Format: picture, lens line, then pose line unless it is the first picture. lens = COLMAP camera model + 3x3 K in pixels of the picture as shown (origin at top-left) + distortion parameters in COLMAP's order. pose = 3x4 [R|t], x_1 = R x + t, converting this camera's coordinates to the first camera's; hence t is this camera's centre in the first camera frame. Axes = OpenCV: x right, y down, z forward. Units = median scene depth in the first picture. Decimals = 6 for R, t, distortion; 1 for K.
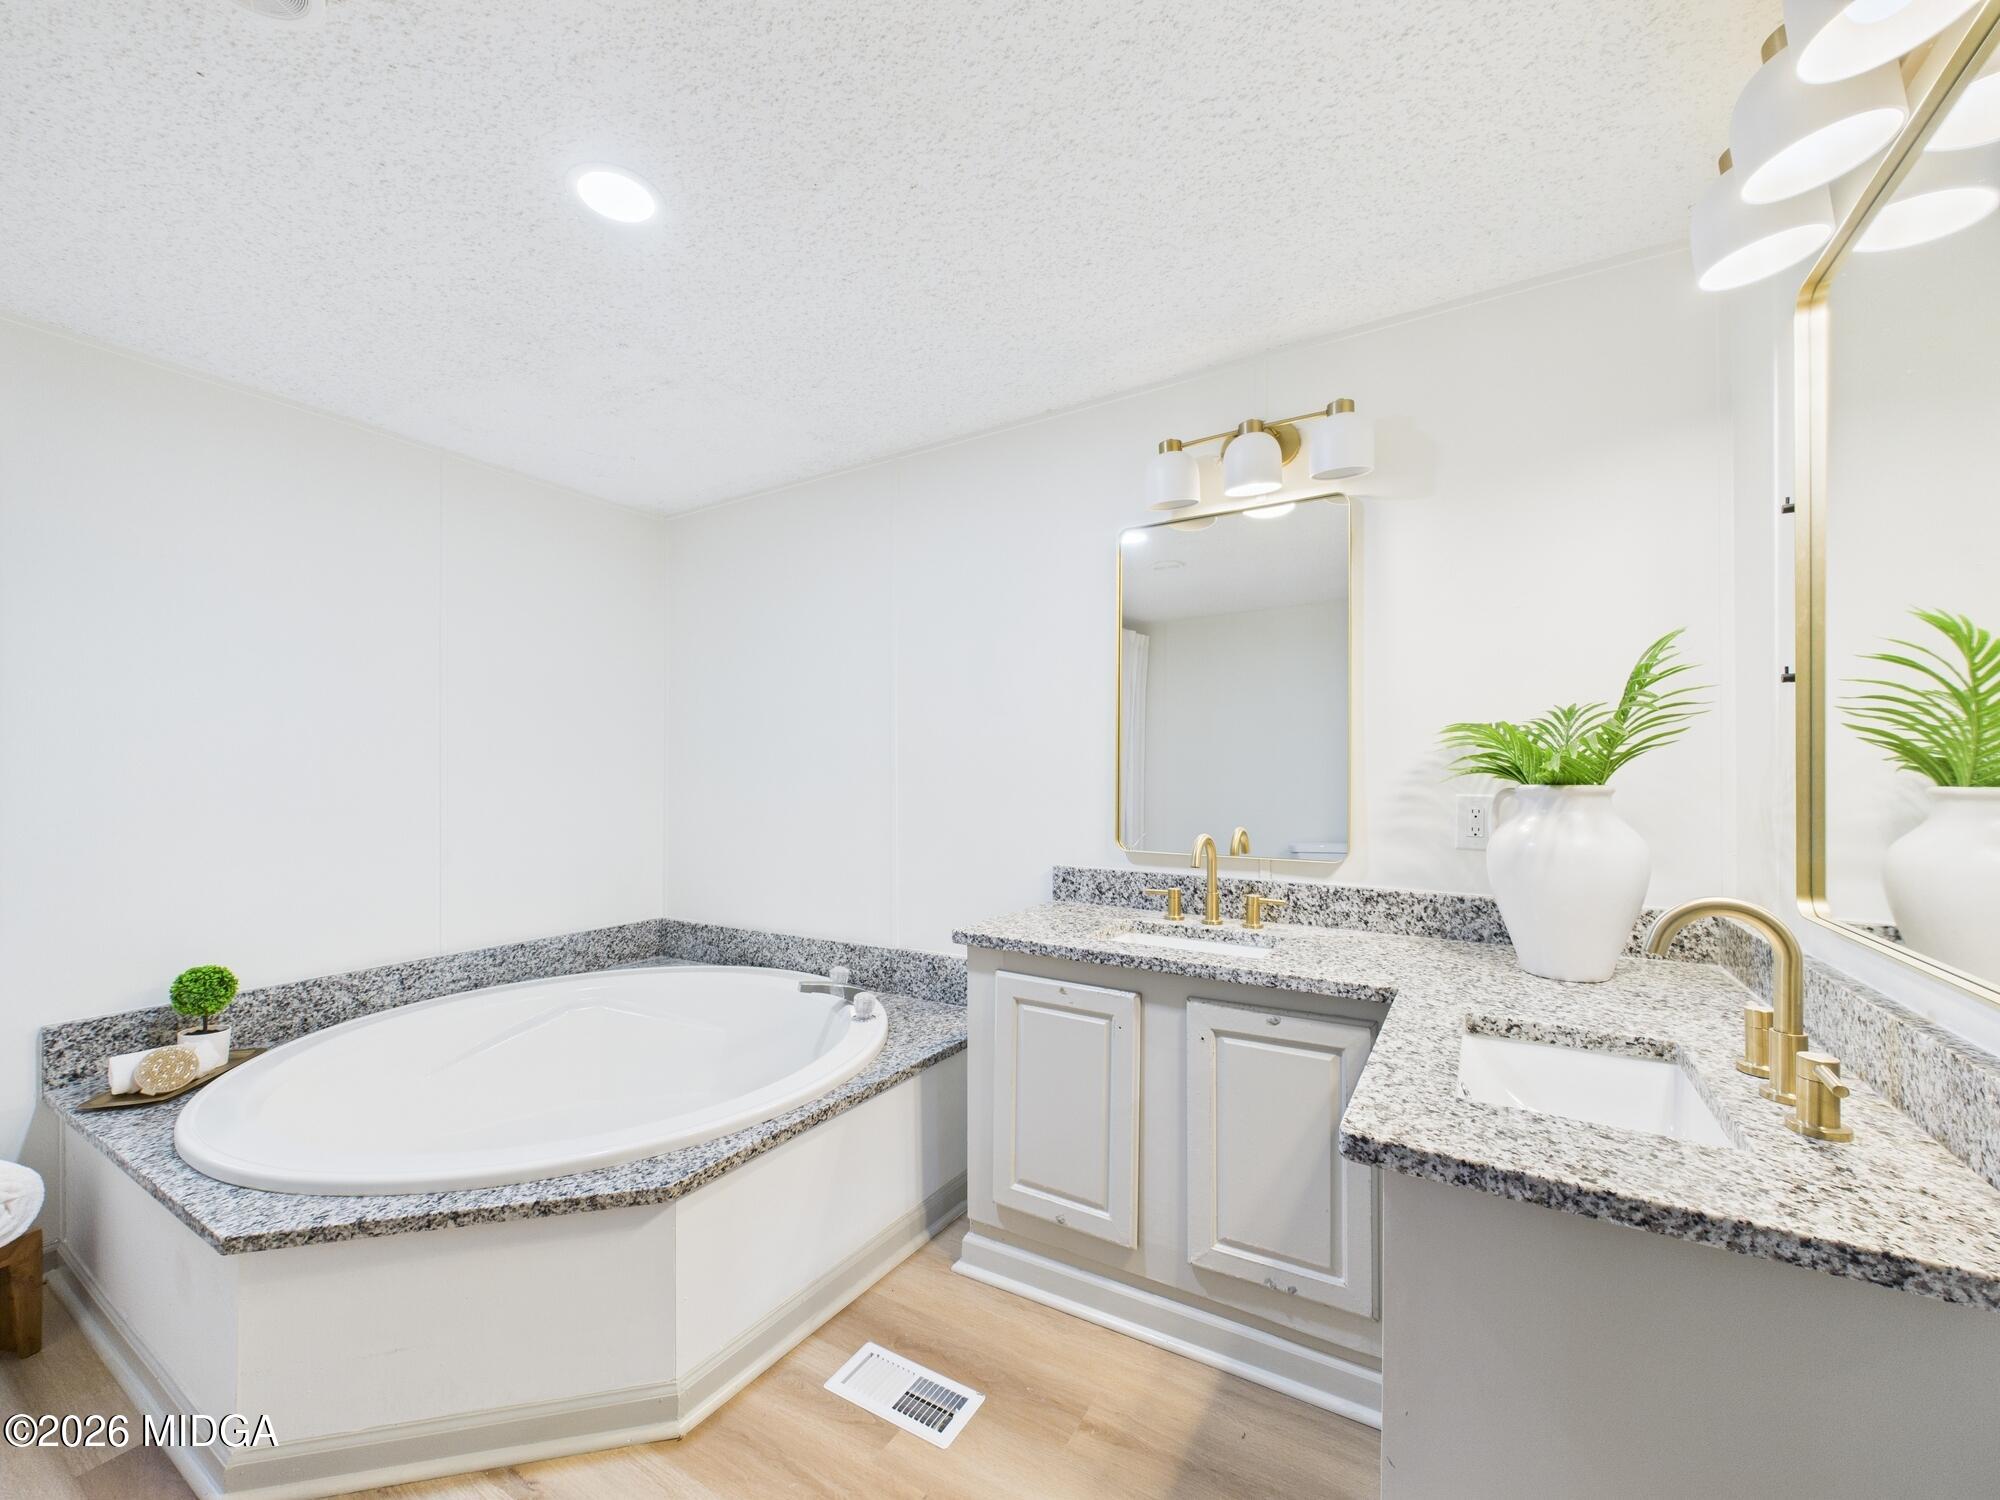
lens RADIAL K [[799.4, 0, 1003.6], [0, 799.4, 768.5], [0, 0, 1]] dist [0.001737, 0.000166]
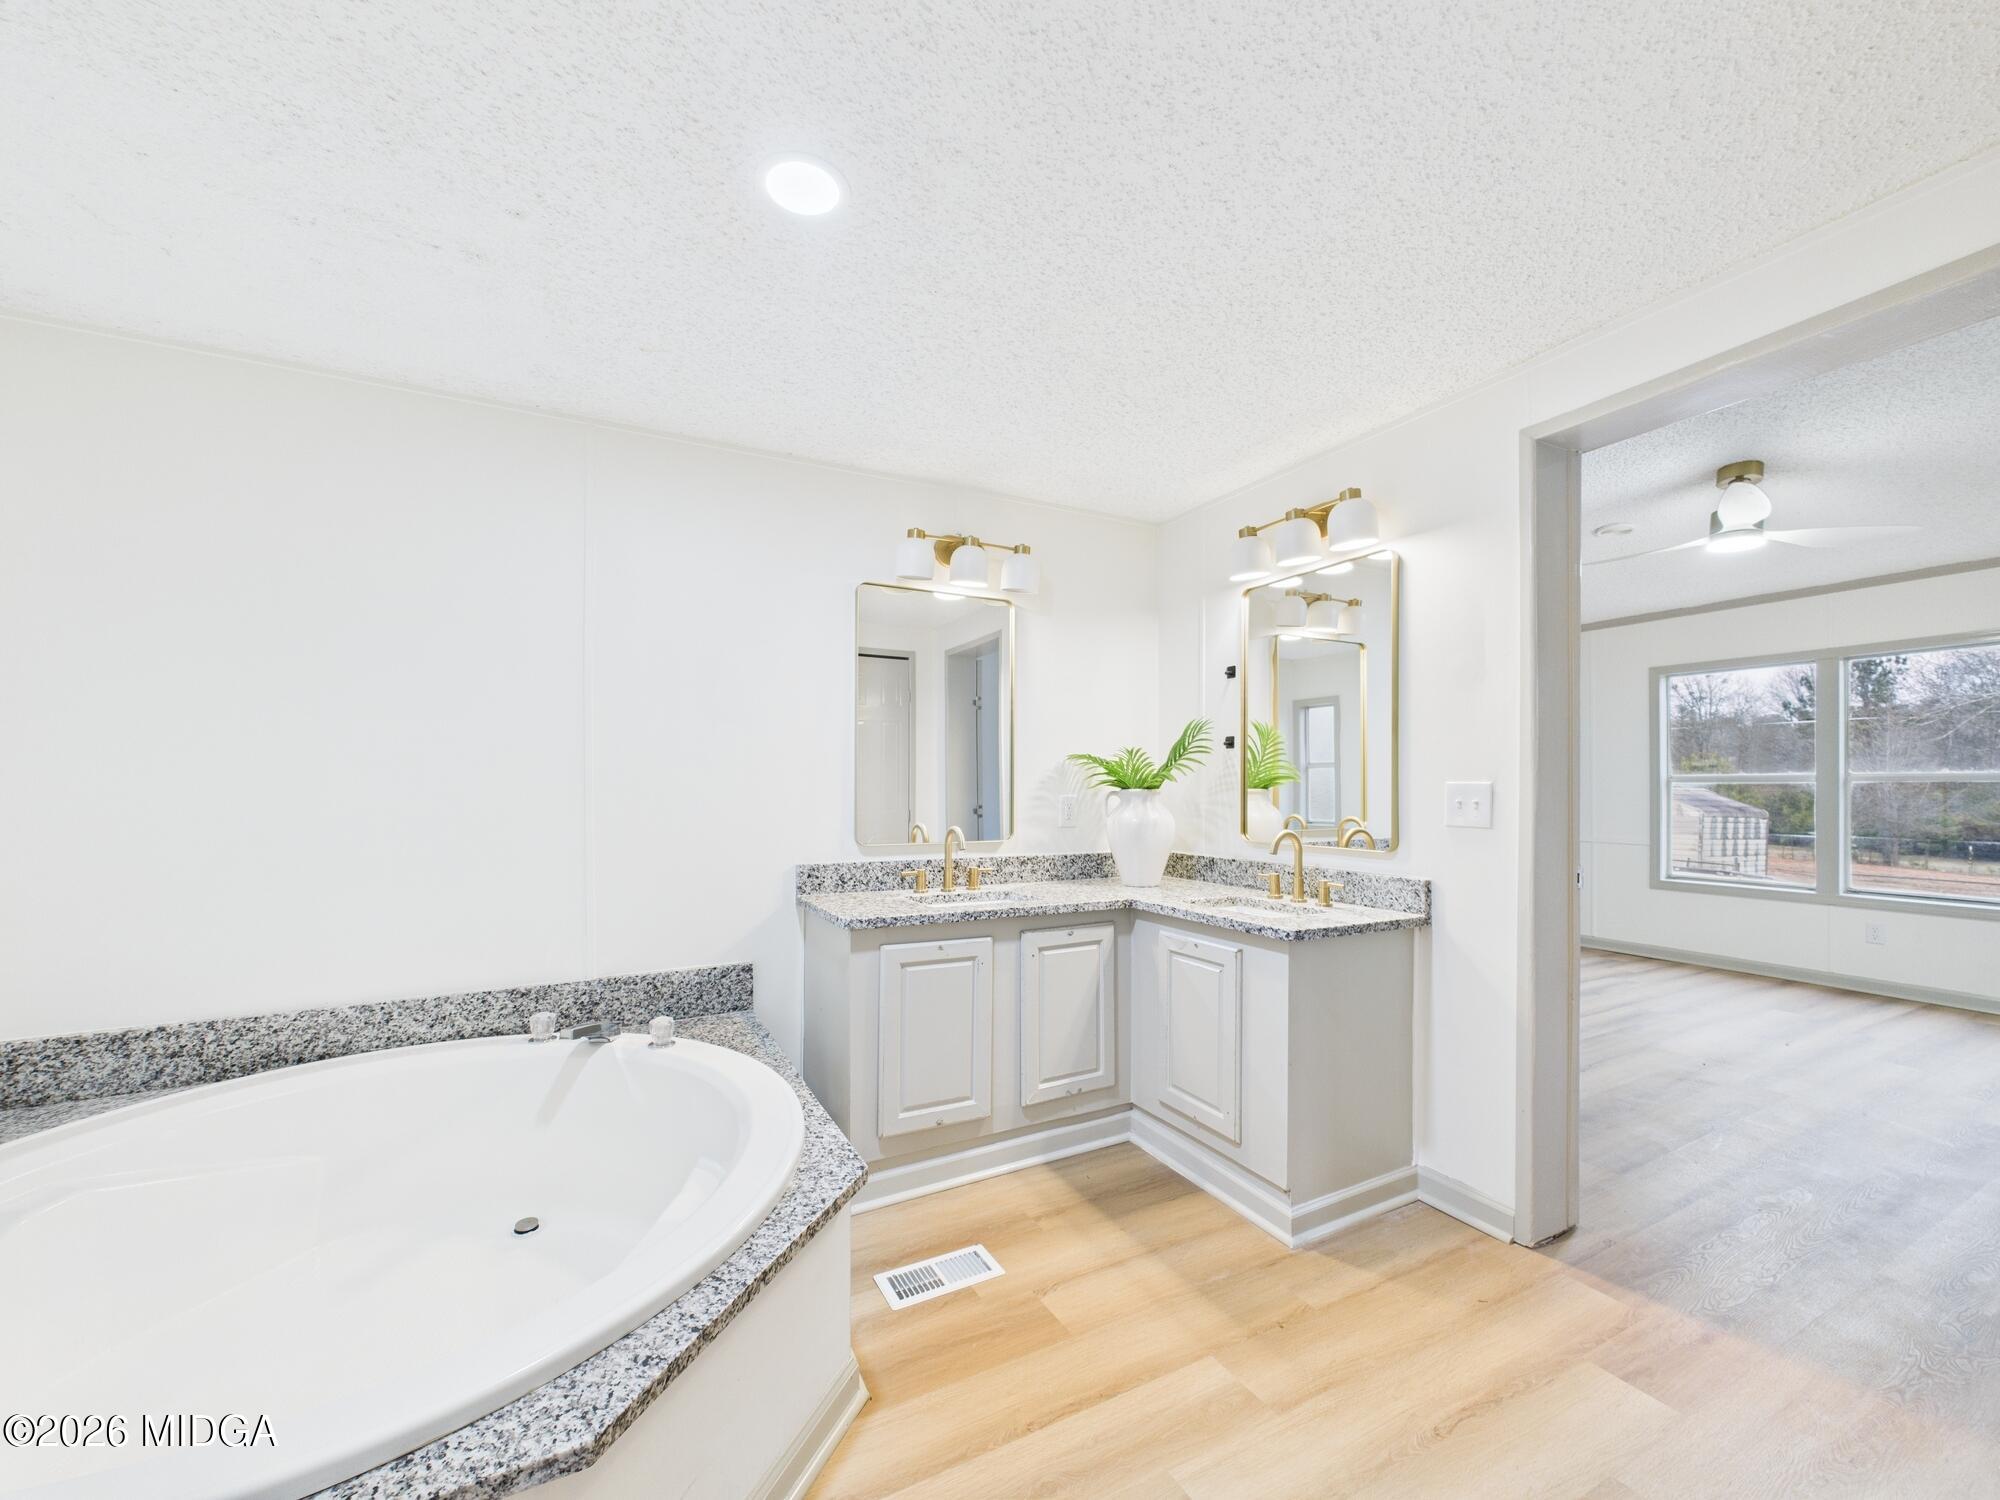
lens RADIAL K [[797.9, 0, 996.4], [0, 797.9, 777.8], [0, 0, 1]] dist [0.000438, -0.000091]
pose [[0.518497, 0.008132, 0.855041, -0.959942], [-0.008744, 0.999953, -0.004208, 0.002875], [-0.855035, -0.005295, 0.518543, 0.232577]]
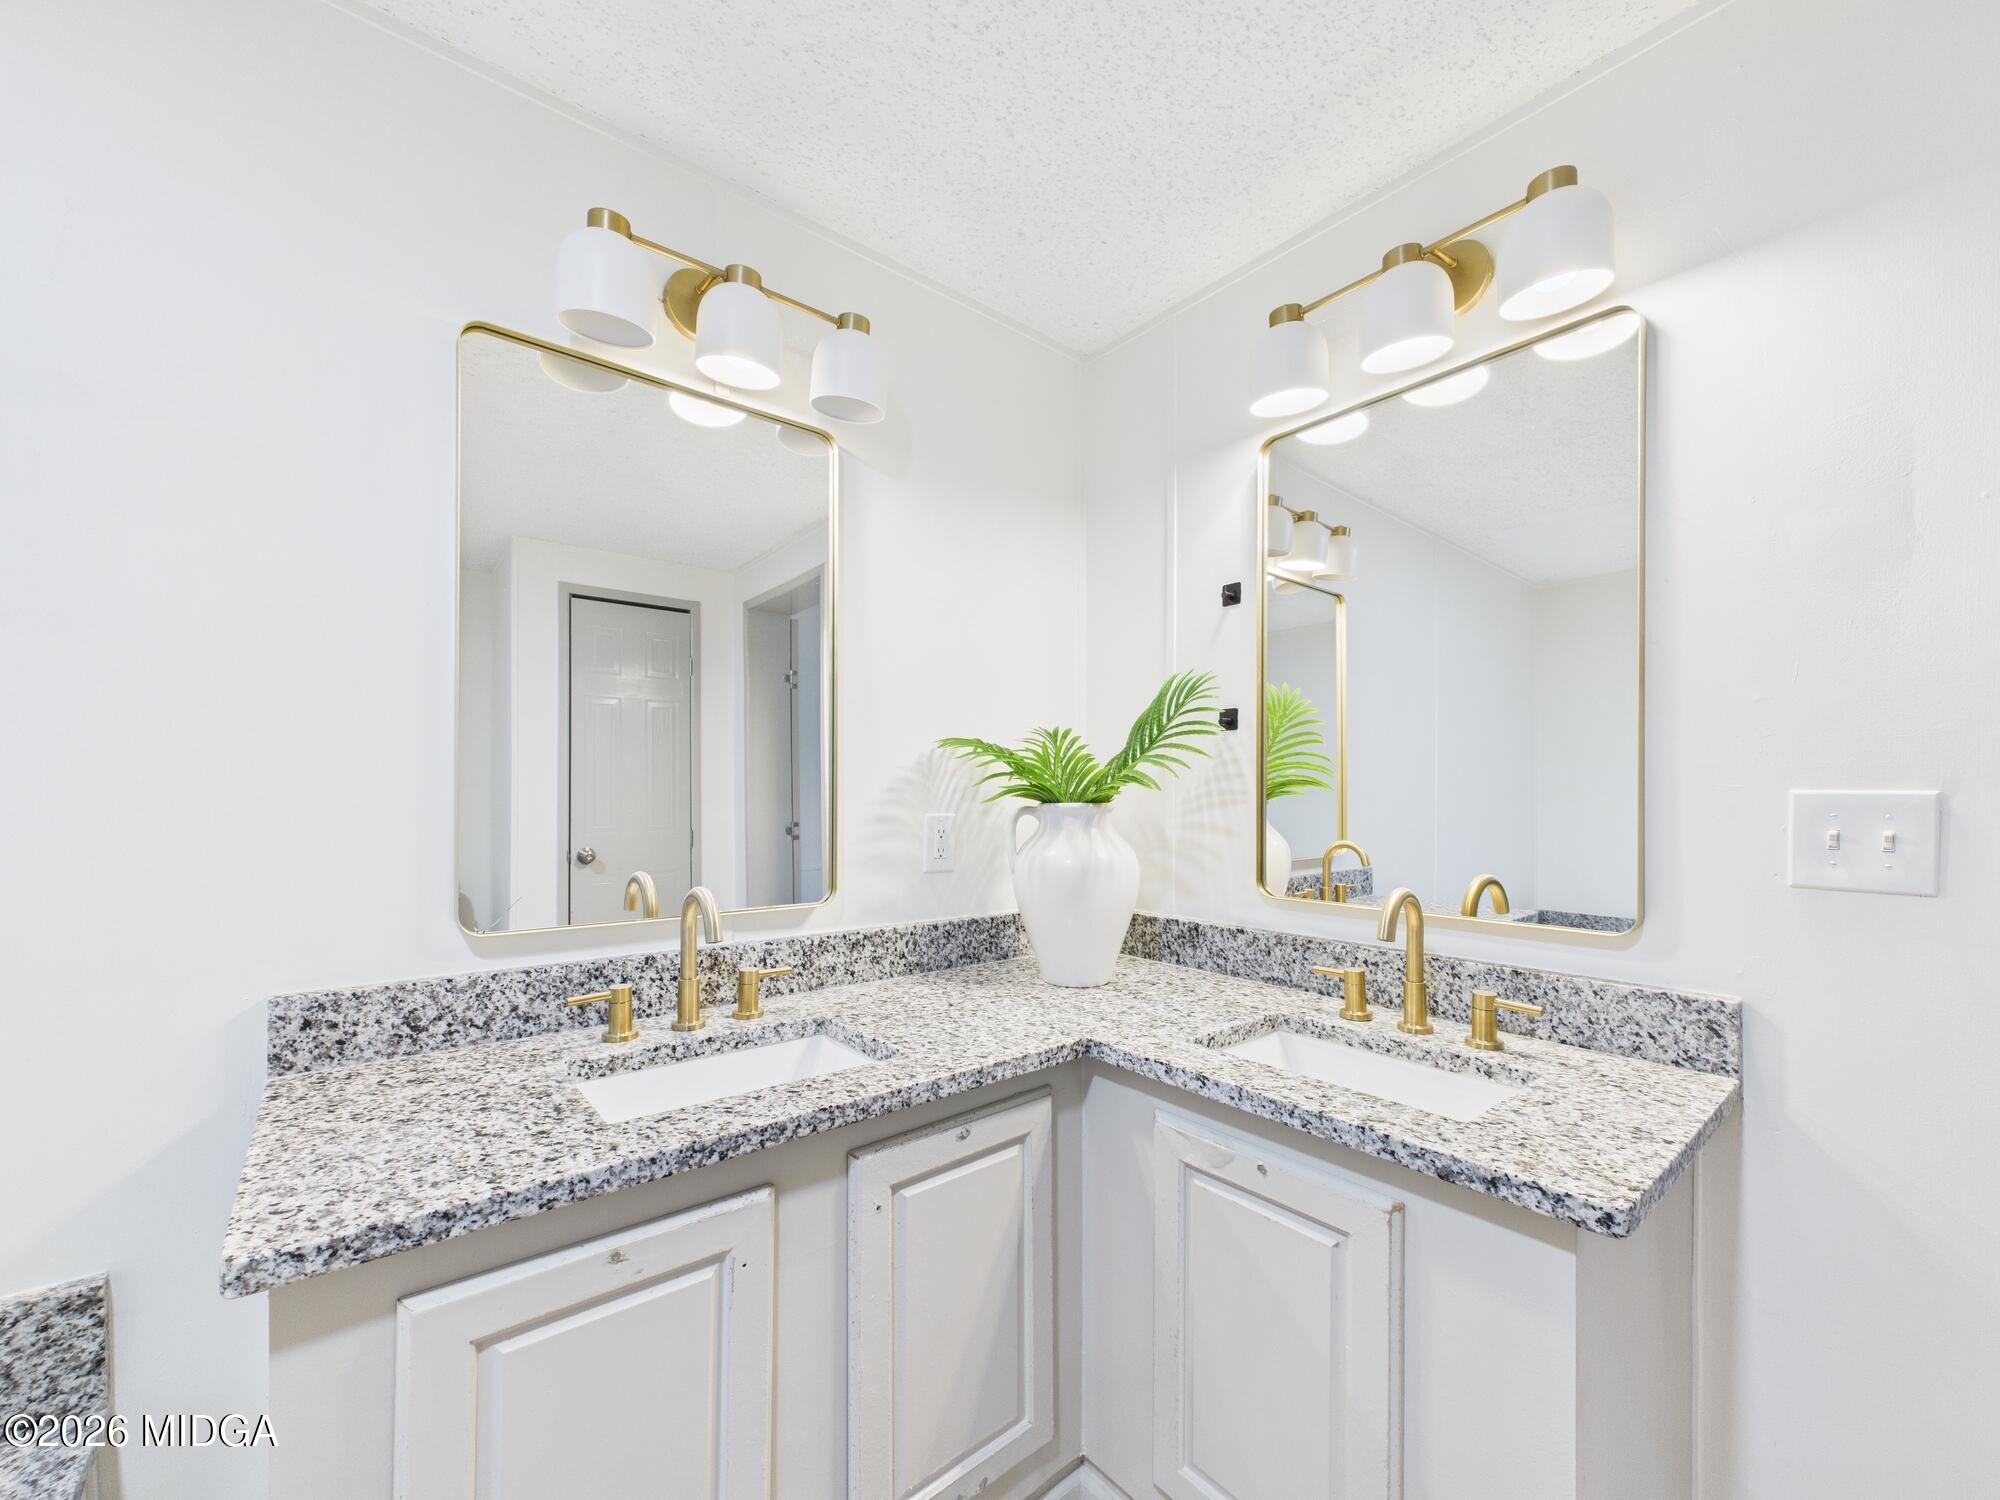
lens RADIAL K [[798.8, 0, 994.2], [0, 798.8, 794.6], [0, 0, 1]] dist [0.002887, 0.000203]
pose [[0.335819, -0.000435, 0.941927, -0.277789], [-0.010153, 0.999940, 0.004082, 0.005150], [-0.941872, -0.010934, 0.335794, 0.612761]]
